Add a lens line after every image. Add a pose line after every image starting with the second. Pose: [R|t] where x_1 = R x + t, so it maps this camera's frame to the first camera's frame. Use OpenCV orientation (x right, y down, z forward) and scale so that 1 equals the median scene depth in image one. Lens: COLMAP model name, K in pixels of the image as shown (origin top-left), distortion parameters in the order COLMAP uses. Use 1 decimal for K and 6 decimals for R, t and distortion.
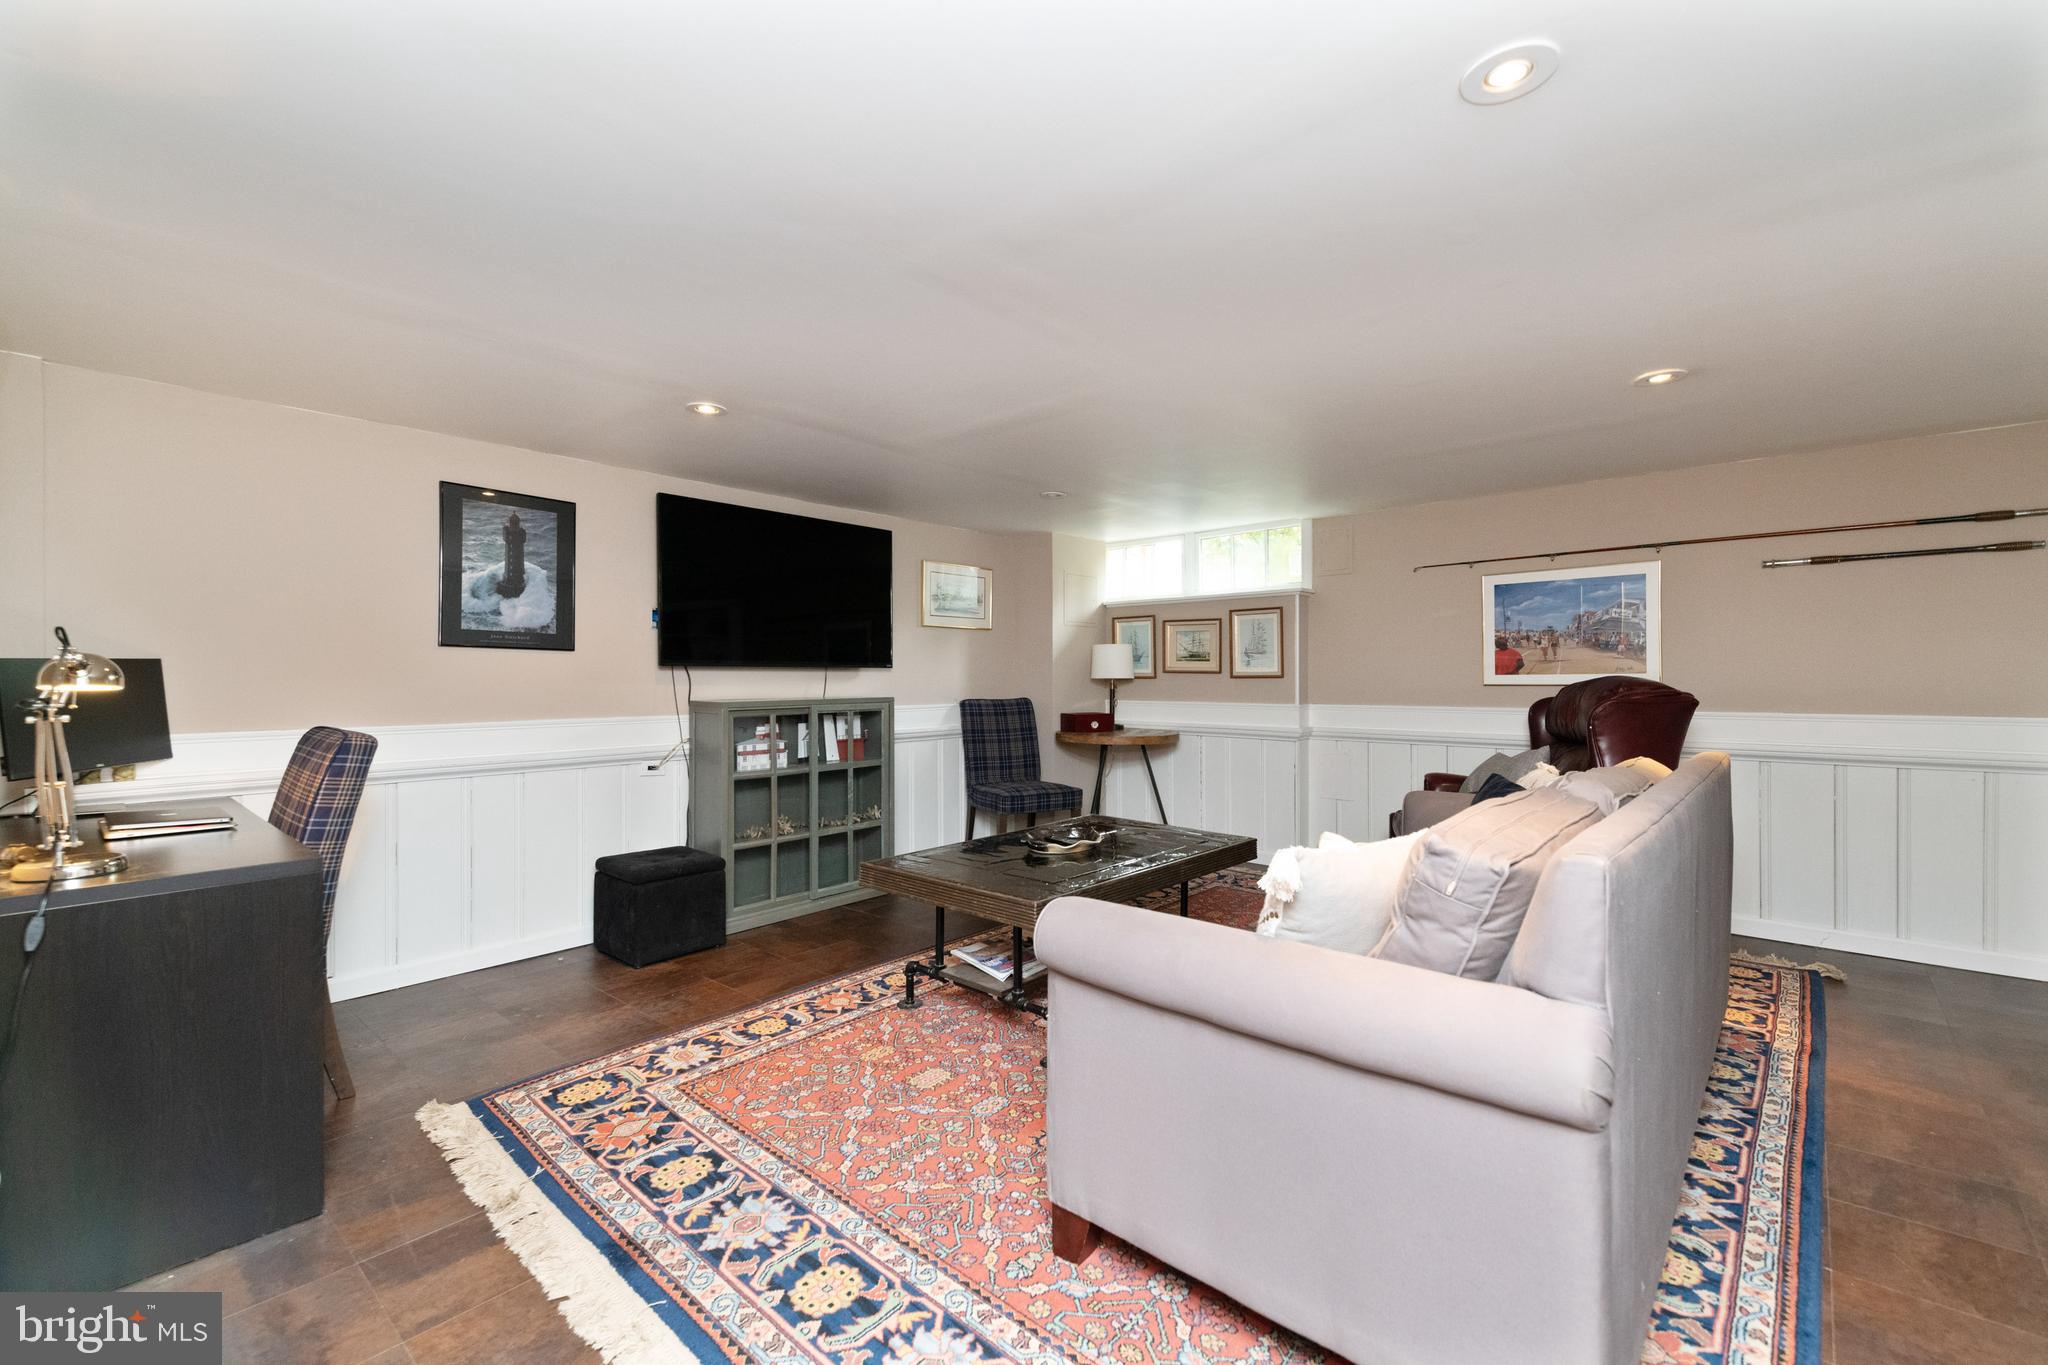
lens RADIAL K [[877.2, 0, 1040.6], [0, 877.2, 677.5], [0, 0, 1]] dist [0.055446, -0.000026]
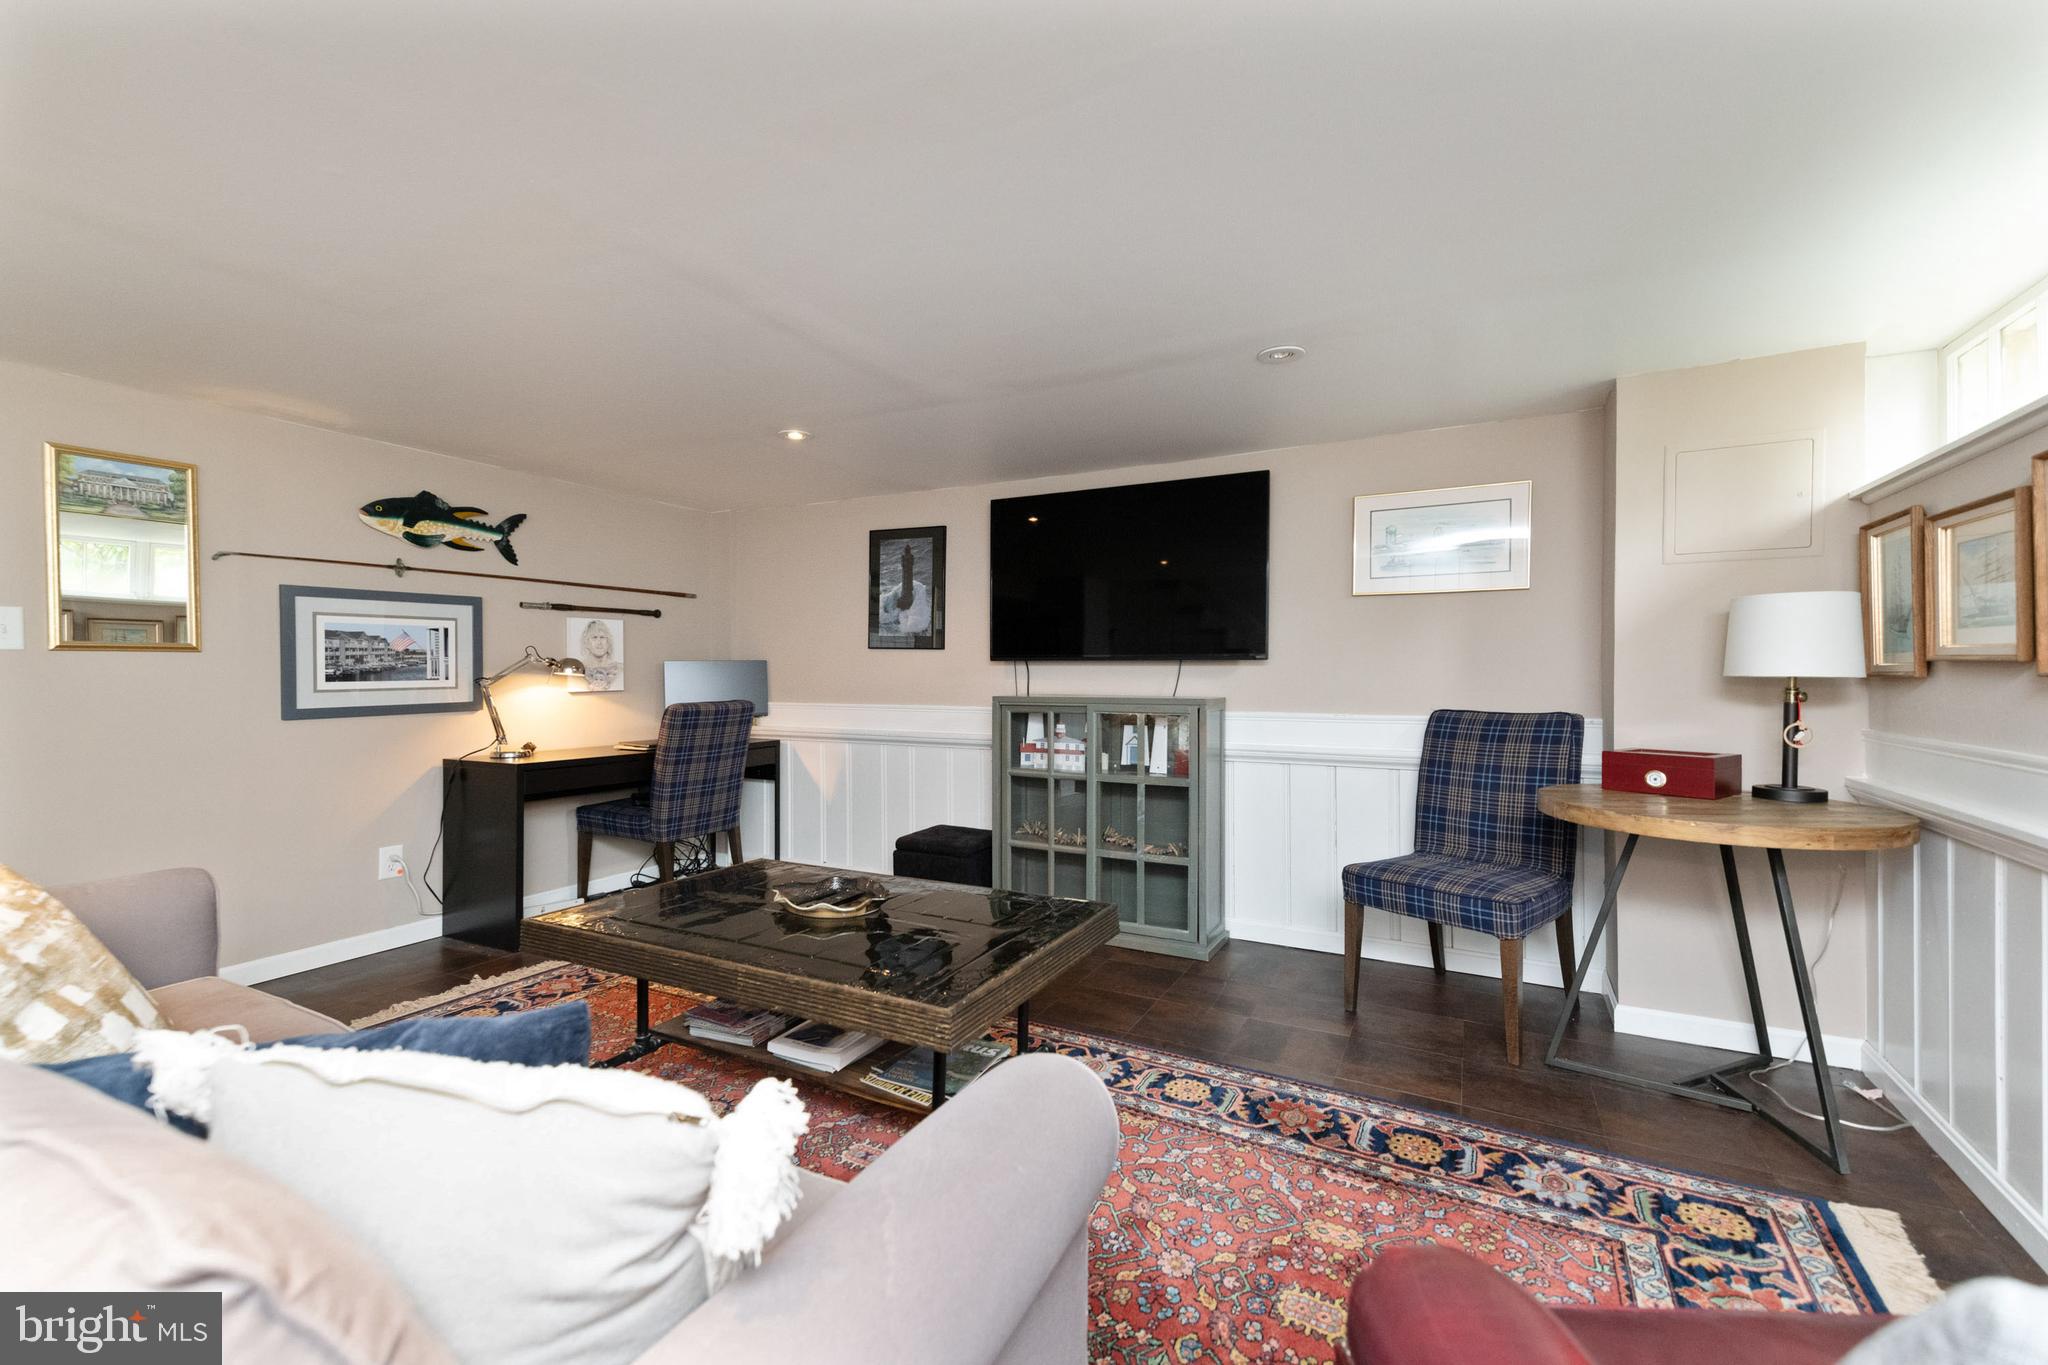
lens RADIAL K [[877.2, 0, 1040.6], [0, 877.2, 677.5], [0, 0, 1]] dist [0.055446, -0.000026]
pose [[0.212912, 0.006202, -0.977052, 0.606383], [-0.005093, 0.999973, 0.005238, 0.001280], [0.977058, 0.003861, 0.212938, 0.802389]]
